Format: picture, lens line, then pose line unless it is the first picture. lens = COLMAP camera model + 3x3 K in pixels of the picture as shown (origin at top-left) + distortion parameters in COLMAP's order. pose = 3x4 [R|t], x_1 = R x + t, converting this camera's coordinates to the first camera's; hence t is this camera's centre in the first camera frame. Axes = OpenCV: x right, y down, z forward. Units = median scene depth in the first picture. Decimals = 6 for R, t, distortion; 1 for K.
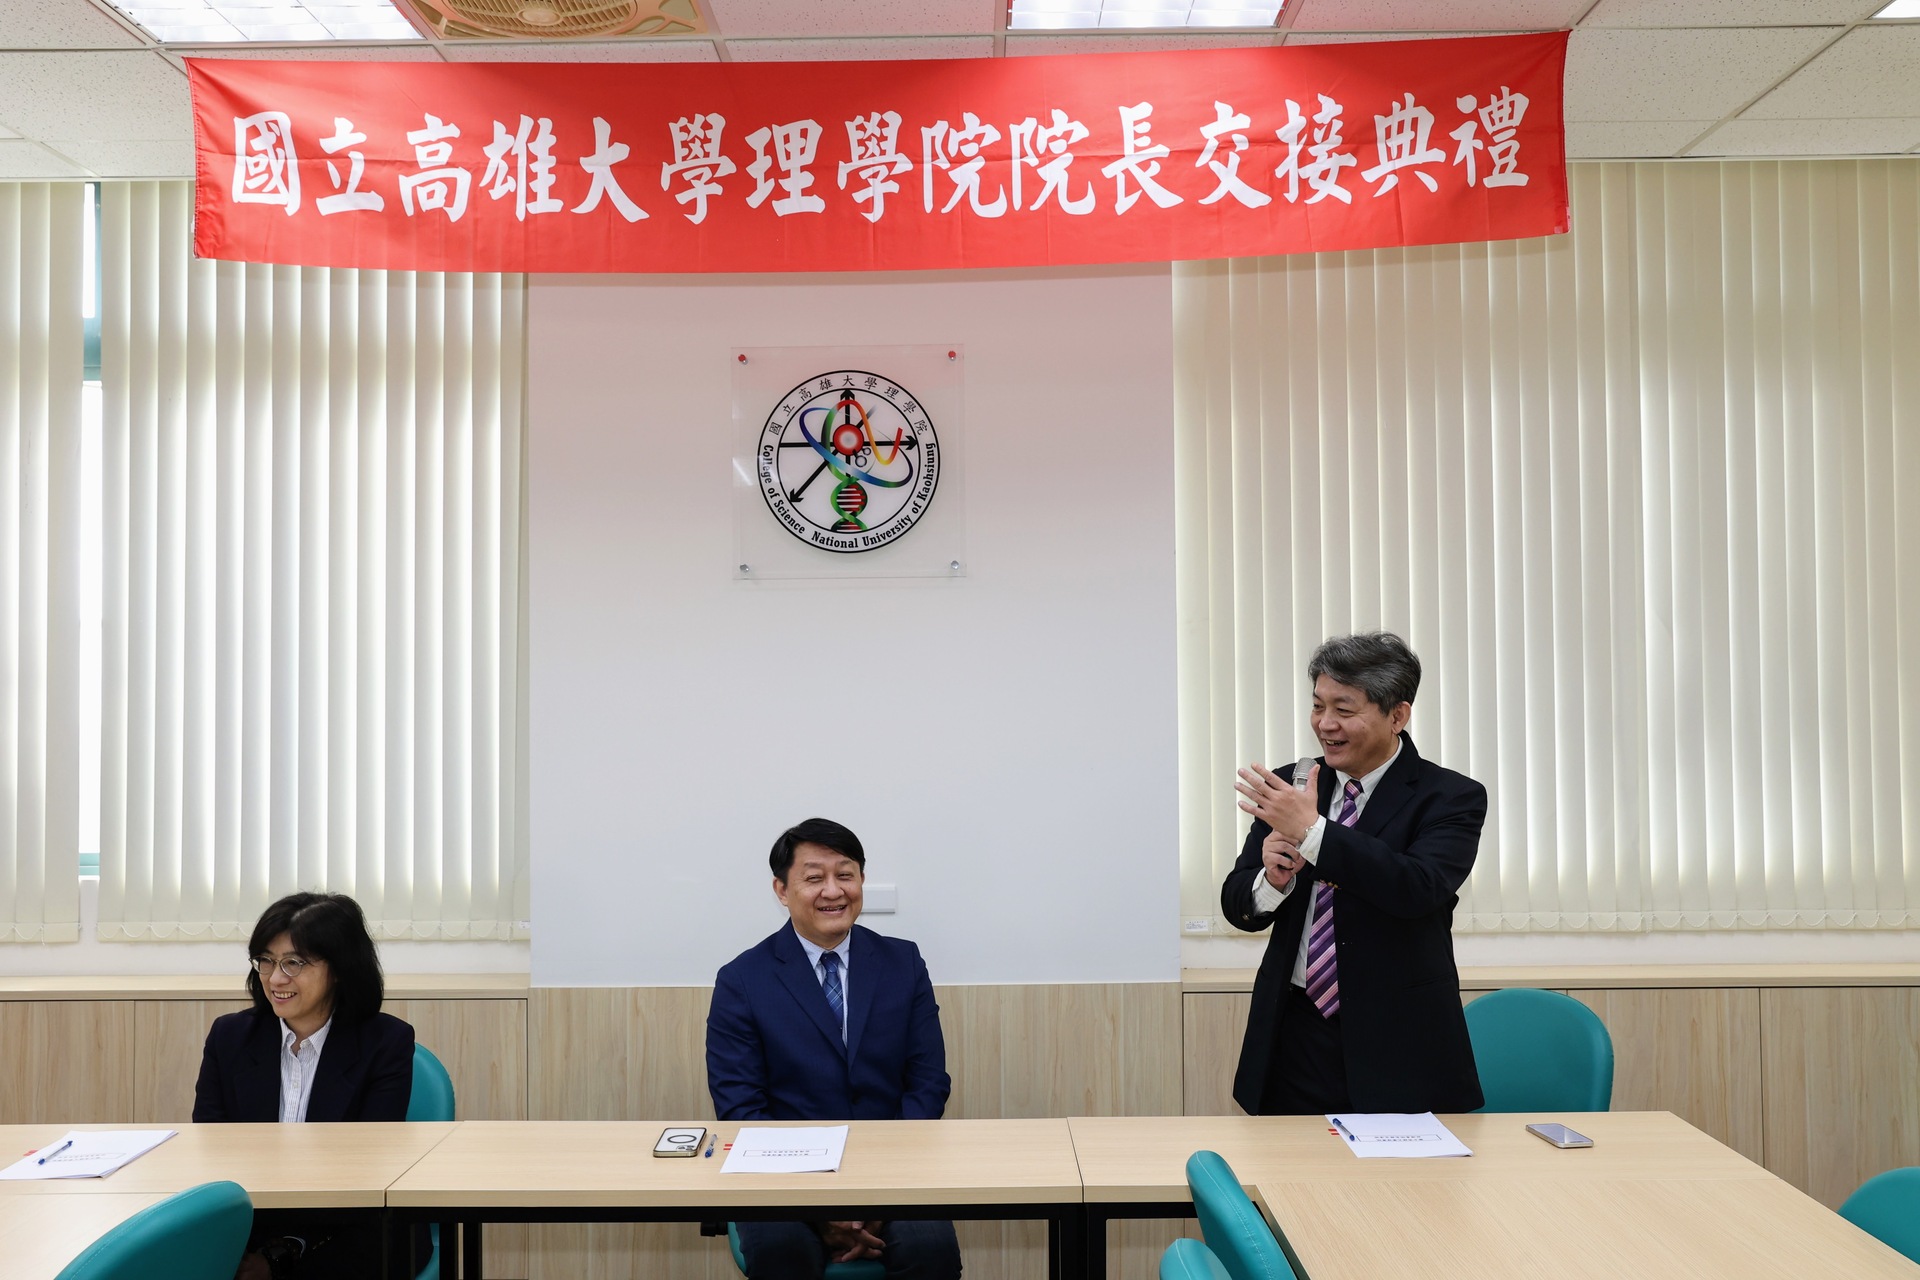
lens RADIAL K [[1767.5, 0, 960.0], [0, 1767.5, 640.0], [0, 0, 1]] dist [-0.014117, 0.007327]
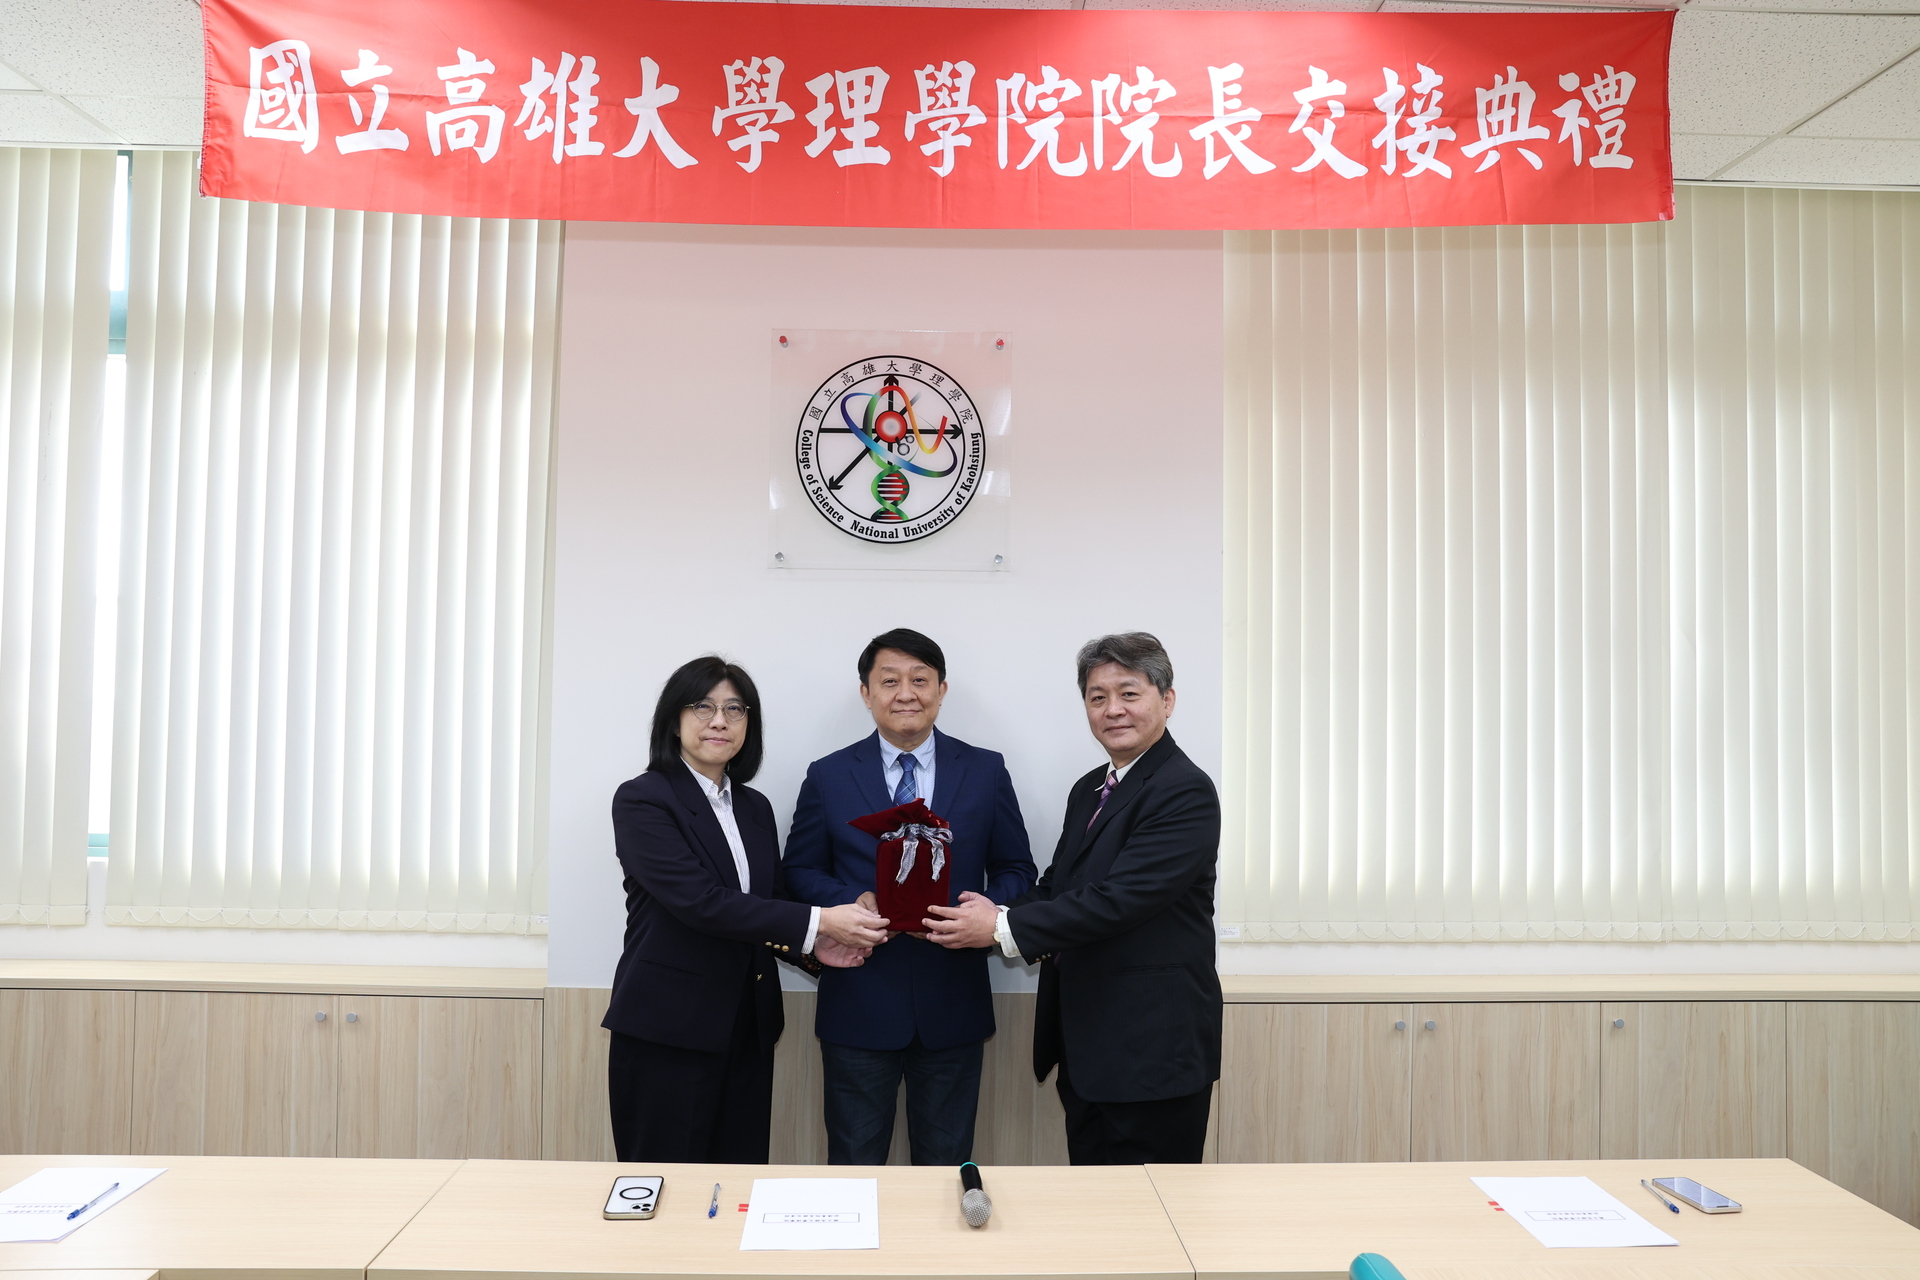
lens RADIAL K [[1423.2, 0, 960.0], [0, 1423.2, 640.0], [0, 0, 1]] dist [-0.068255, 0.041547]
pose [[0.998985, 0.023757, 0.038262, -0.062188], [-0.023461, 0.999691, -0.008160, 0.010451], [-0.038444, 0.007254, 0.999234, 0.263606]]
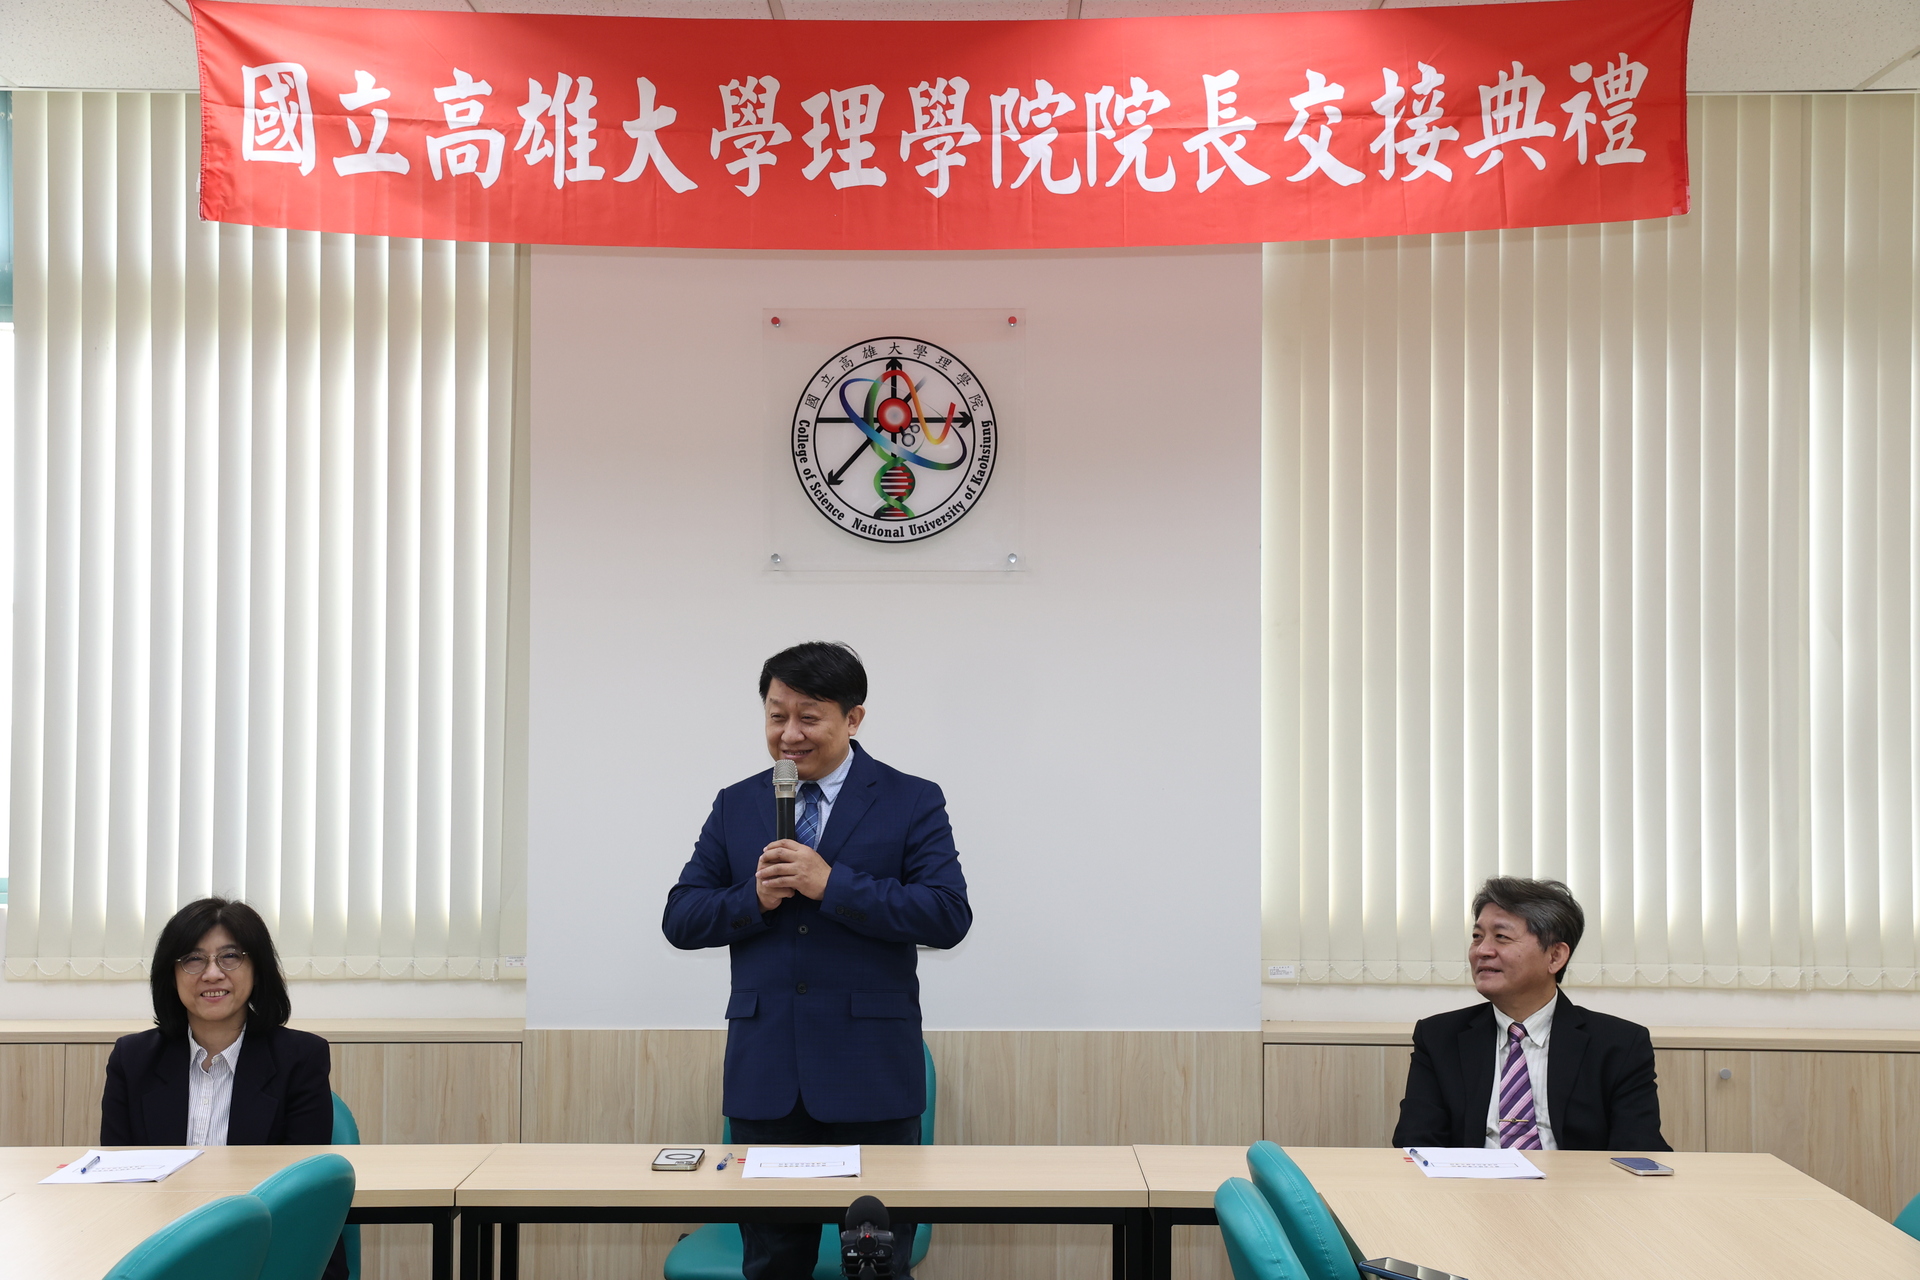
lens RADIAL K [[2831.4, 0, 960.0], [0, 2831.4, 640.0], [0, 0, 1]] dist [0.166718, -0.104268]
pose [[0.999915, 0.013038, 0.000173, -0.034364], [-0.013039, 0.999889, 0.007224, -0.013126], [-0.000079, -0.007225, 0.999974, -0.505676]]
